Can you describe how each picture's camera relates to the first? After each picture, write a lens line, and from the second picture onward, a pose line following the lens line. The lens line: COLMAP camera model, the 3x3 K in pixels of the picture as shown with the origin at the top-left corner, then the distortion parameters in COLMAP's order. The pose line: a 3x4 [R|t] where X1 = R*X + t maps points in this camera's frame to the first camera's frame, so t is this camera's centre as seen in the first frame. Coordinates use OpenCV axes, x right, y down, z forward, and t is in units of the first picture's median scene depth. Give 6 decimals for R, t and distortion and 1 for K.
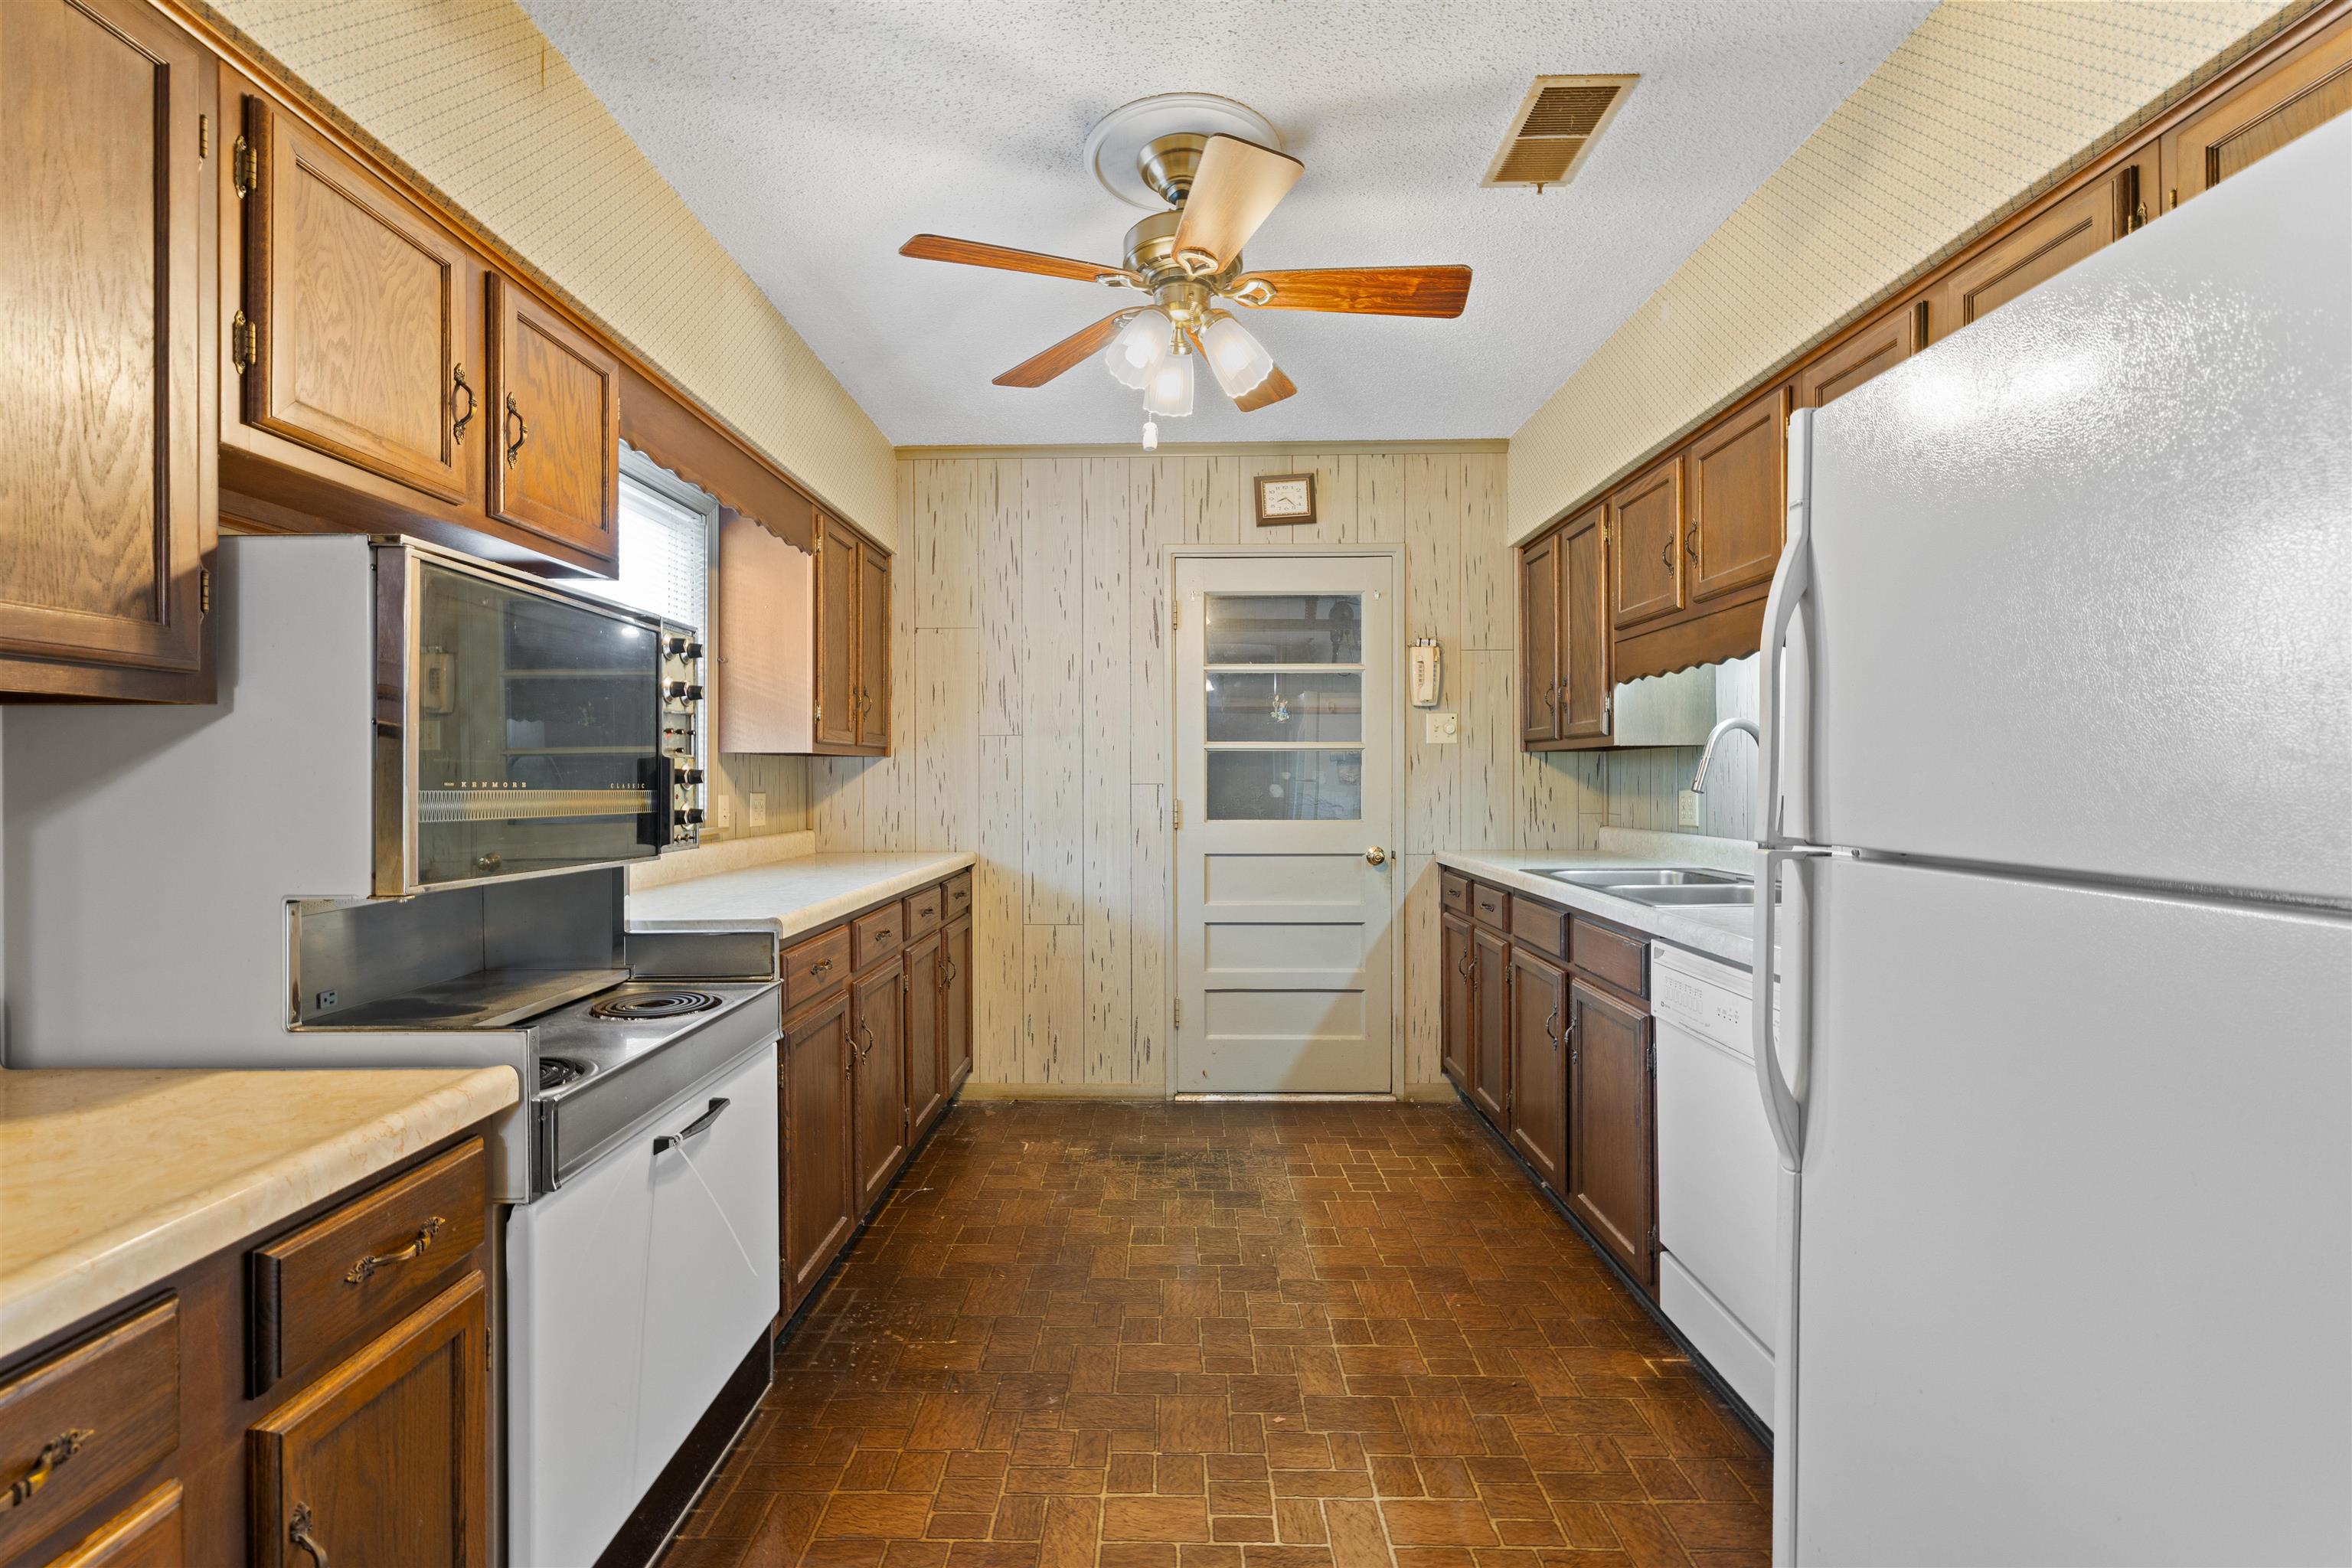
lens RADIAL K [[857.6, 0, 1170.3], [0, 857.6, 797.7], [0, 0, 1]] dist [-0.000422, 0.000077]
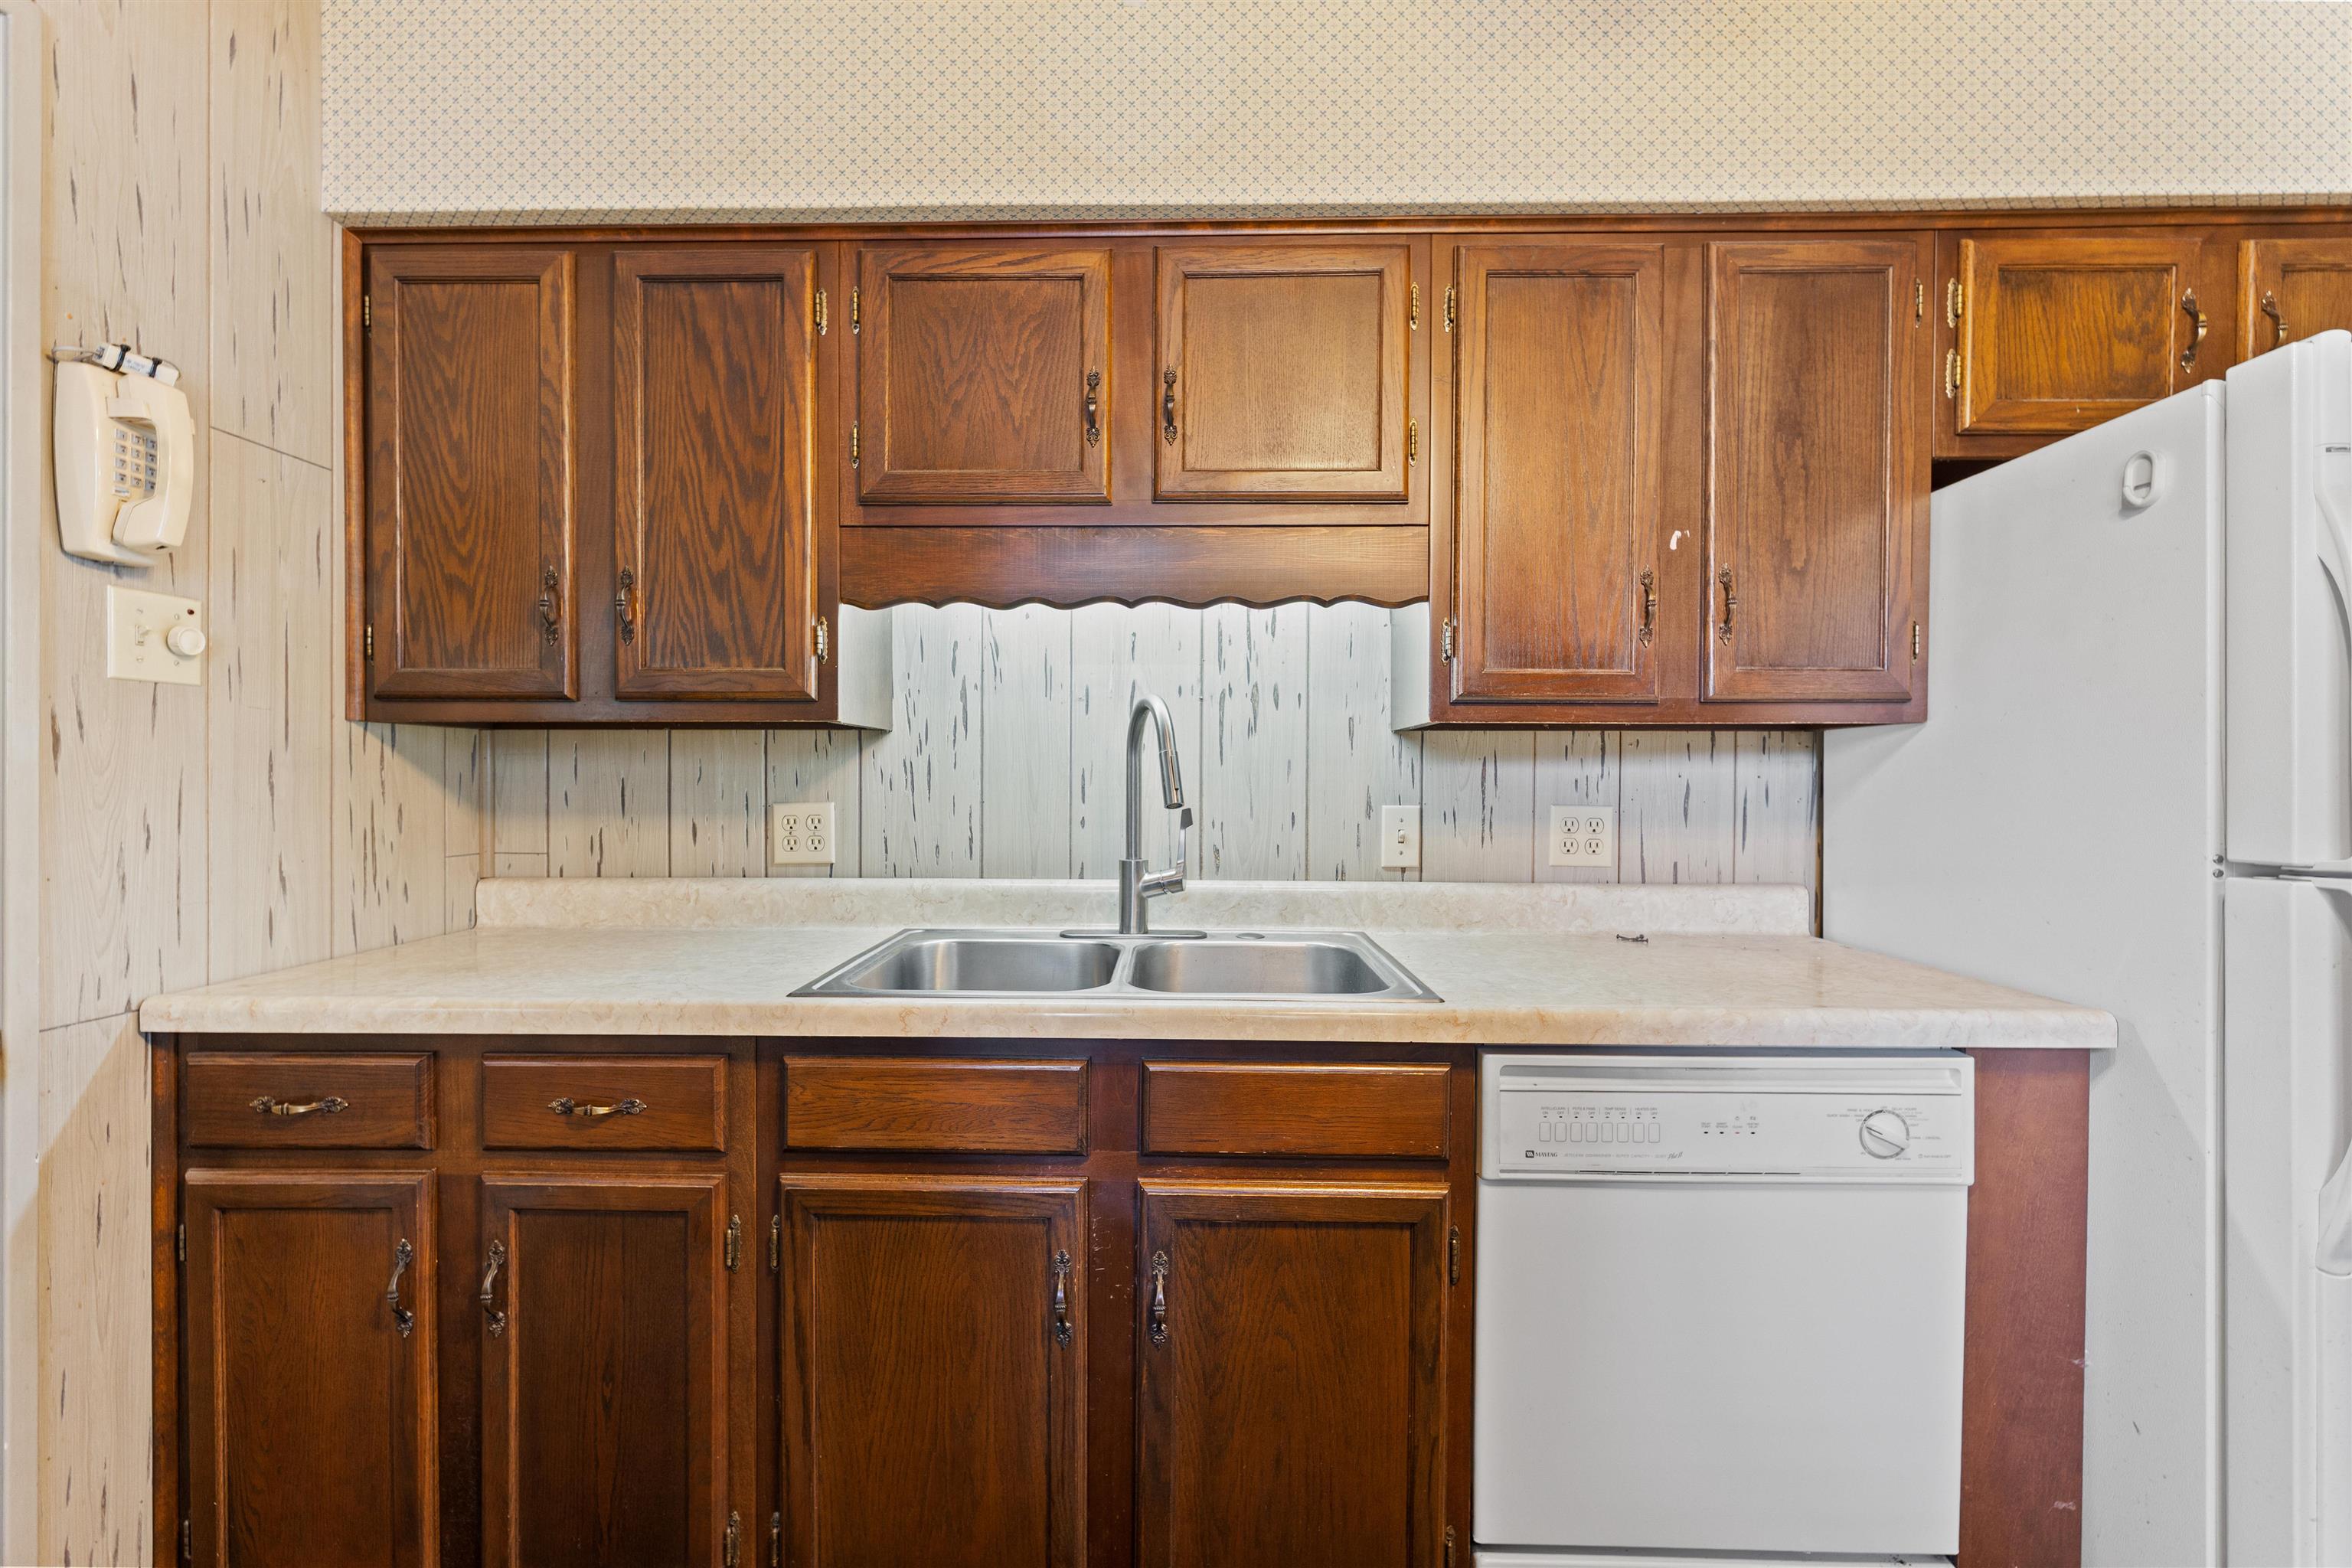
lens RADIAL K [[1017.3, 0, 1167.0], [0, 1017.3, 779.0], [0, 0, 1]] dist [-0.001394, 0.000859]
pose [[0.030202, 0.004128, 0.999535, -0.074603], [0.022484, 0.999736, -0.004808, -0.013287], [-0.999291, 0.022619, 0.030101, 0.587477]]
